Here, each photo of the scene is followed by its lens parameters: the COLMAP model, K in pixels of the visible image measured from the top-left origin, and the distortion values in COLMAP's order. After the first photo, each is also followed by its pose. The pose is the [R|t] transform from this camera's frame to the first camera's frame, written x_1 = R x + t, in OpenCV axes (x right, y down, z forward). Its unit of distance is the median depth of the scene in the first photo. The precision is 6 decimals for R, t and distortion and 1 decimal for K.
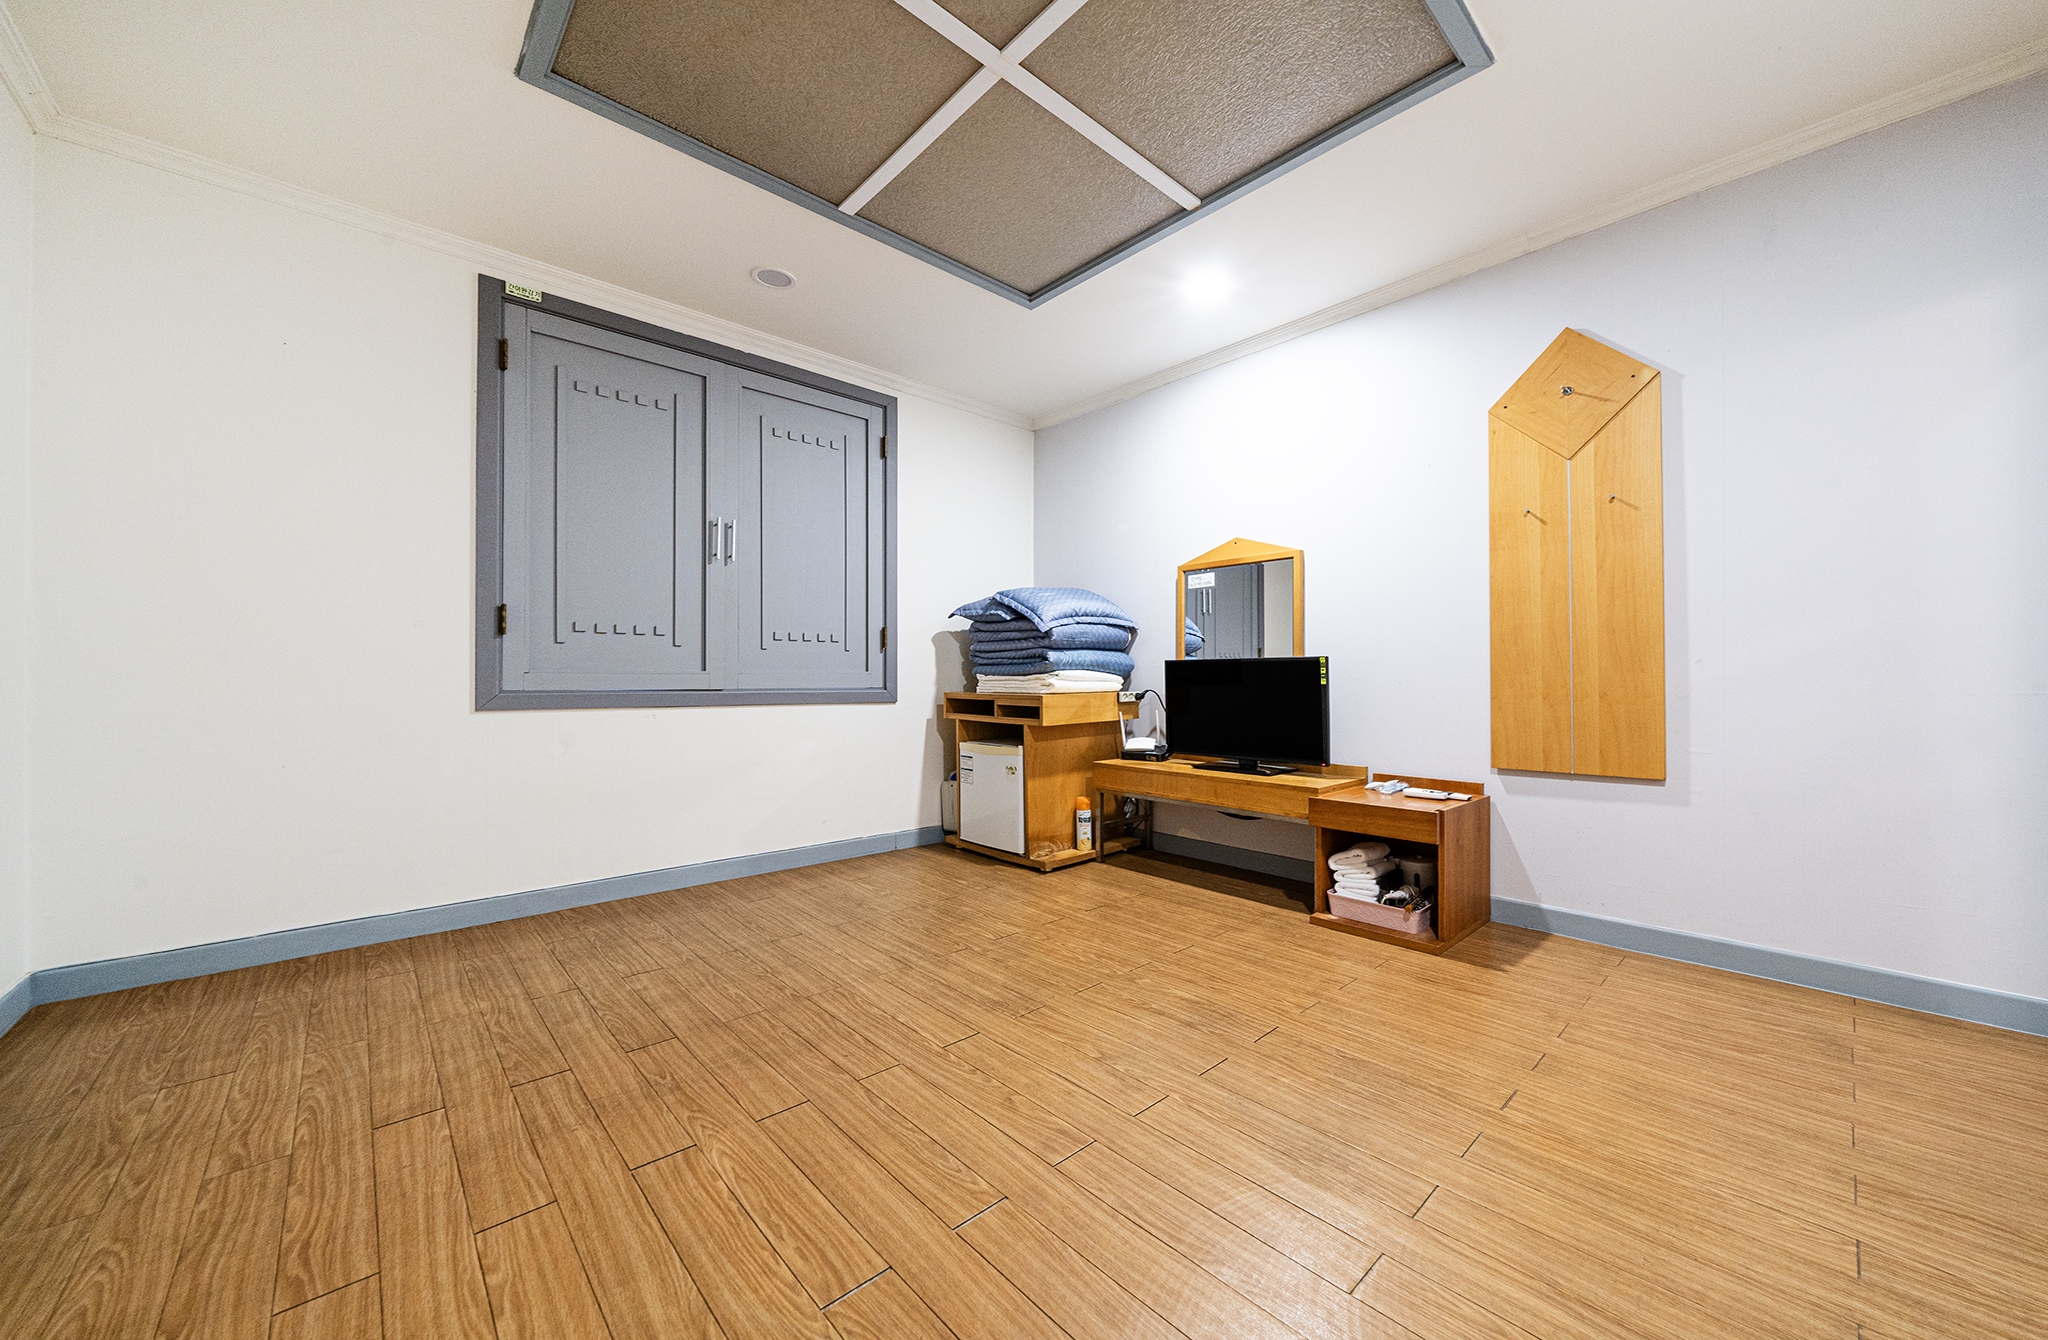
lens RADIAL K [[705.7, 0, 1039.2], [0, 705.7, 676.7], [0, 0, 1]] dist [-0.006896, 0.000457]
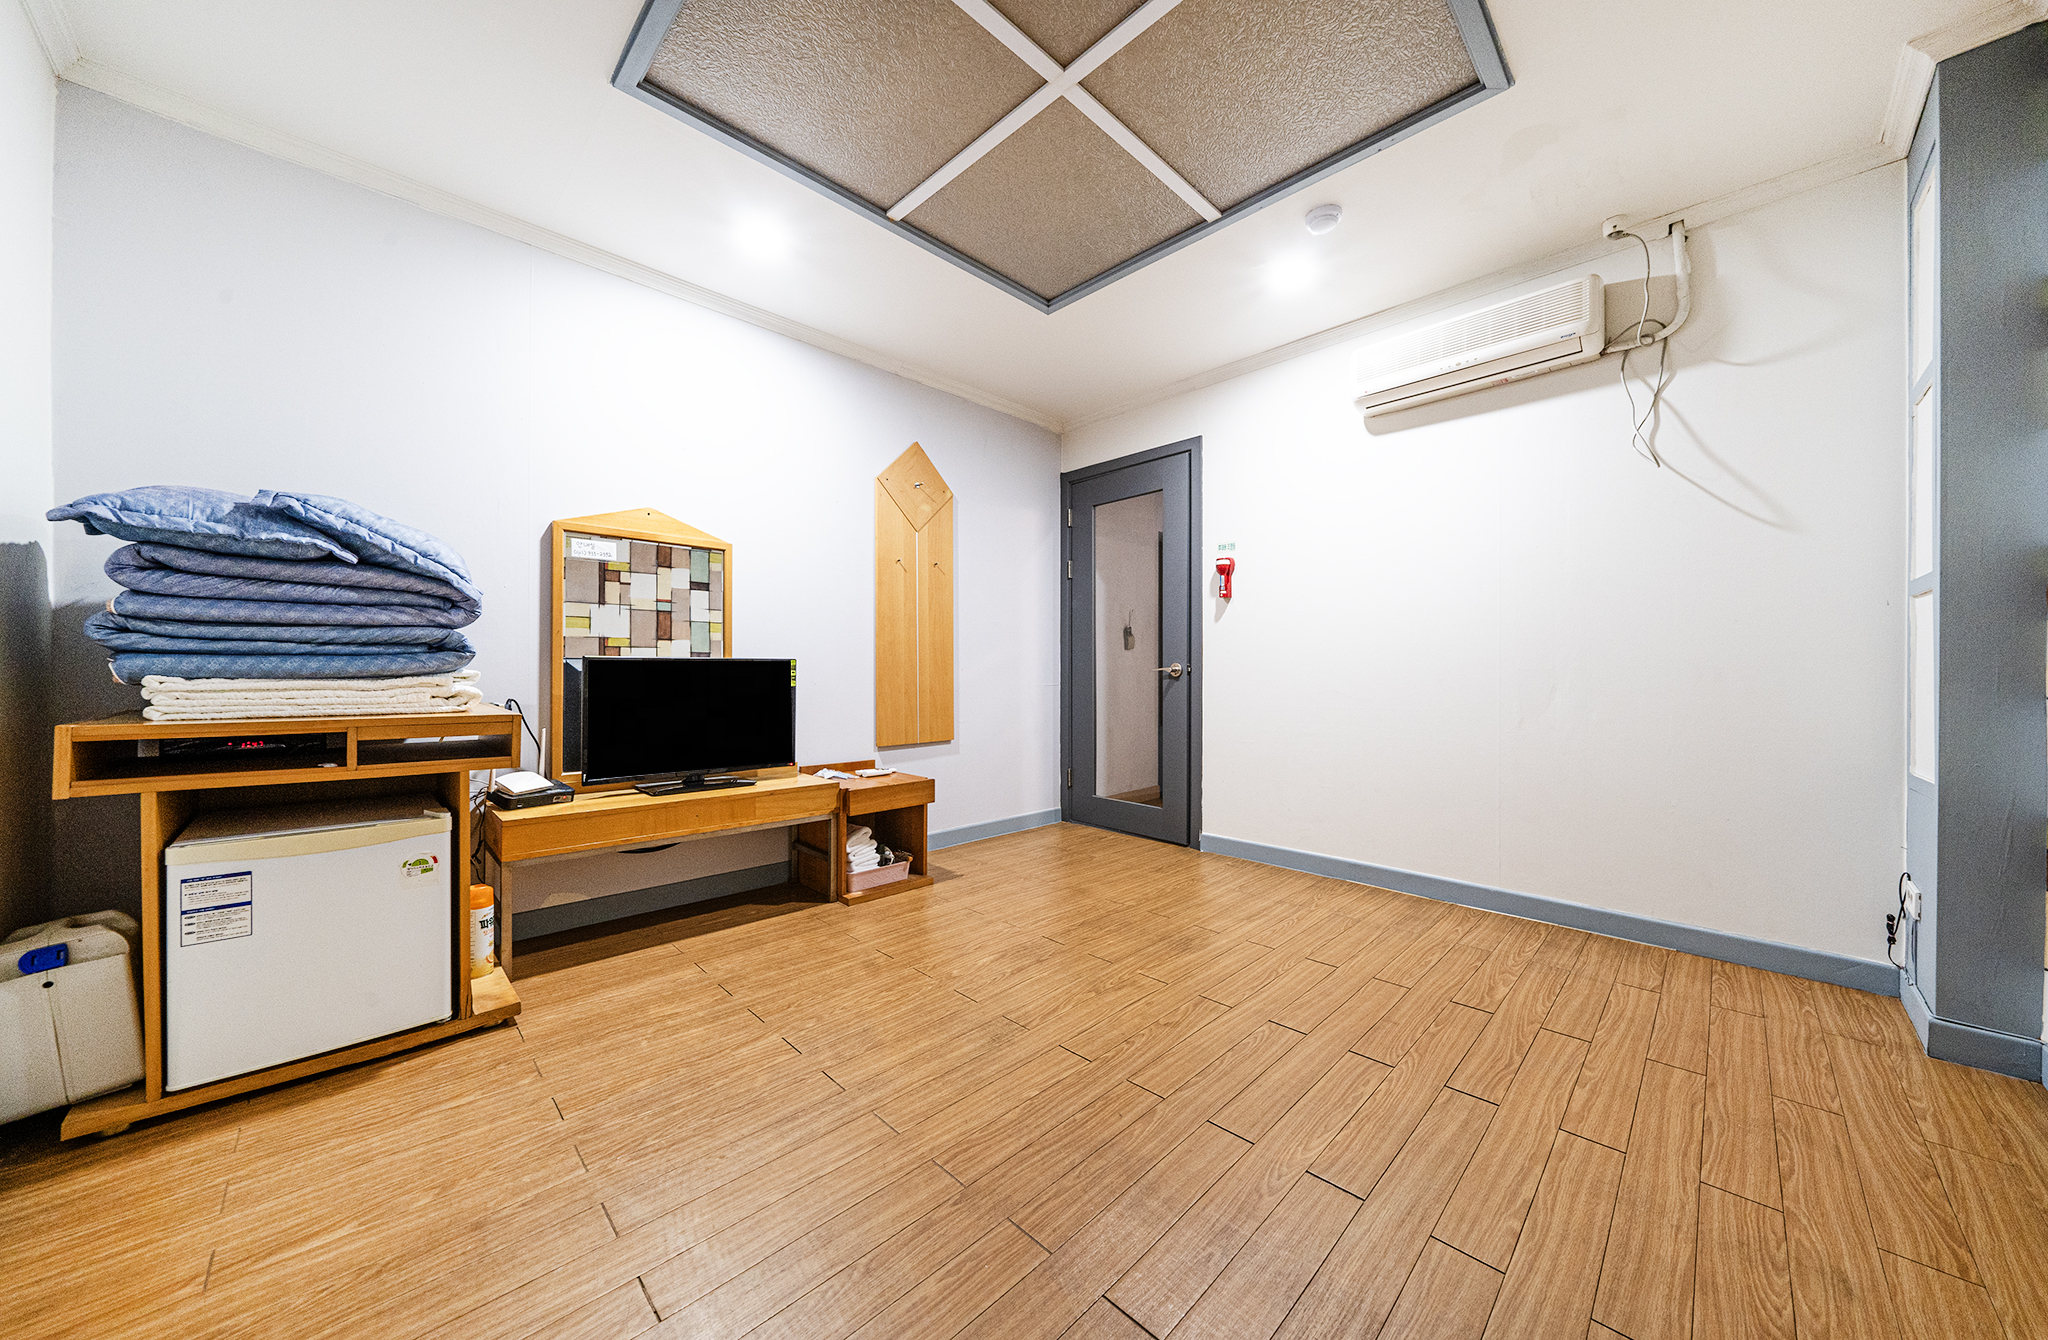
lens RADIAL K [[800.0, 0, 1027.0], [0, 800.0, 672.7], [0, 0, 1]] dist [-0.008825, -0.000076]
pose [[-0.070854, -0.001405, 0.997486, -0.835350], [-0.006051, 0.999981, 0.000979, -0.012907], [-0.997468, -0.005966, -0.070861, 0.785468]]
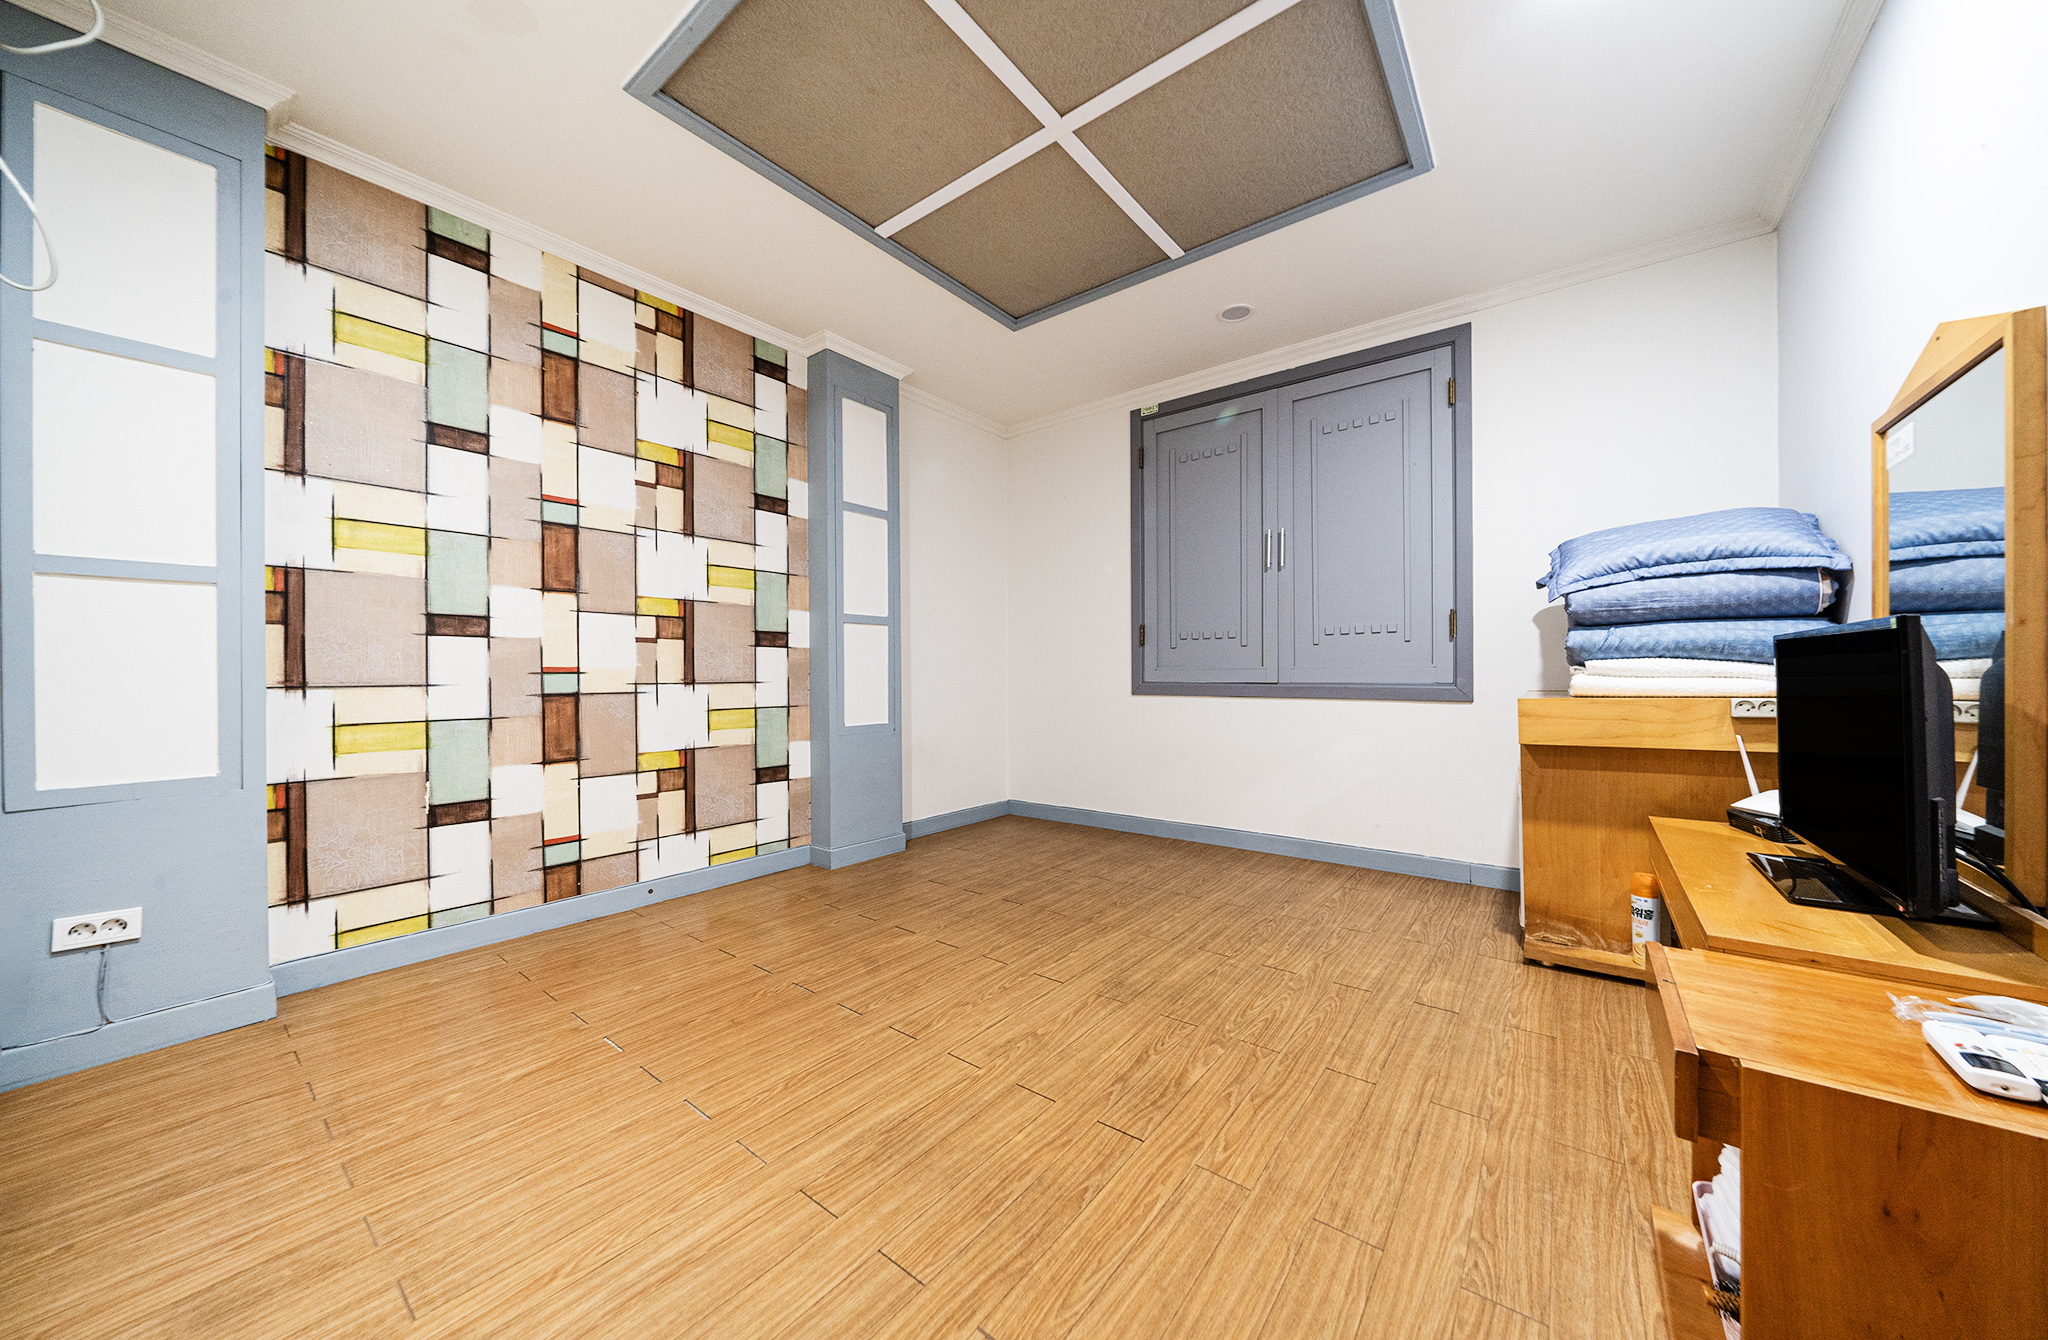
lens RADIAL K [[705.7, 0, 1018.5], [0, 705.7, 676.6], [0, 0, 1]] dist [-0.006896, 0.000457]
pose [[0.172832, 0.005004, -0.984939, 0.725913], [0.010001, 0.999927, 0.006835, -0.004940], [0.984901, -0.011032, 0.172769, 0.510505]]
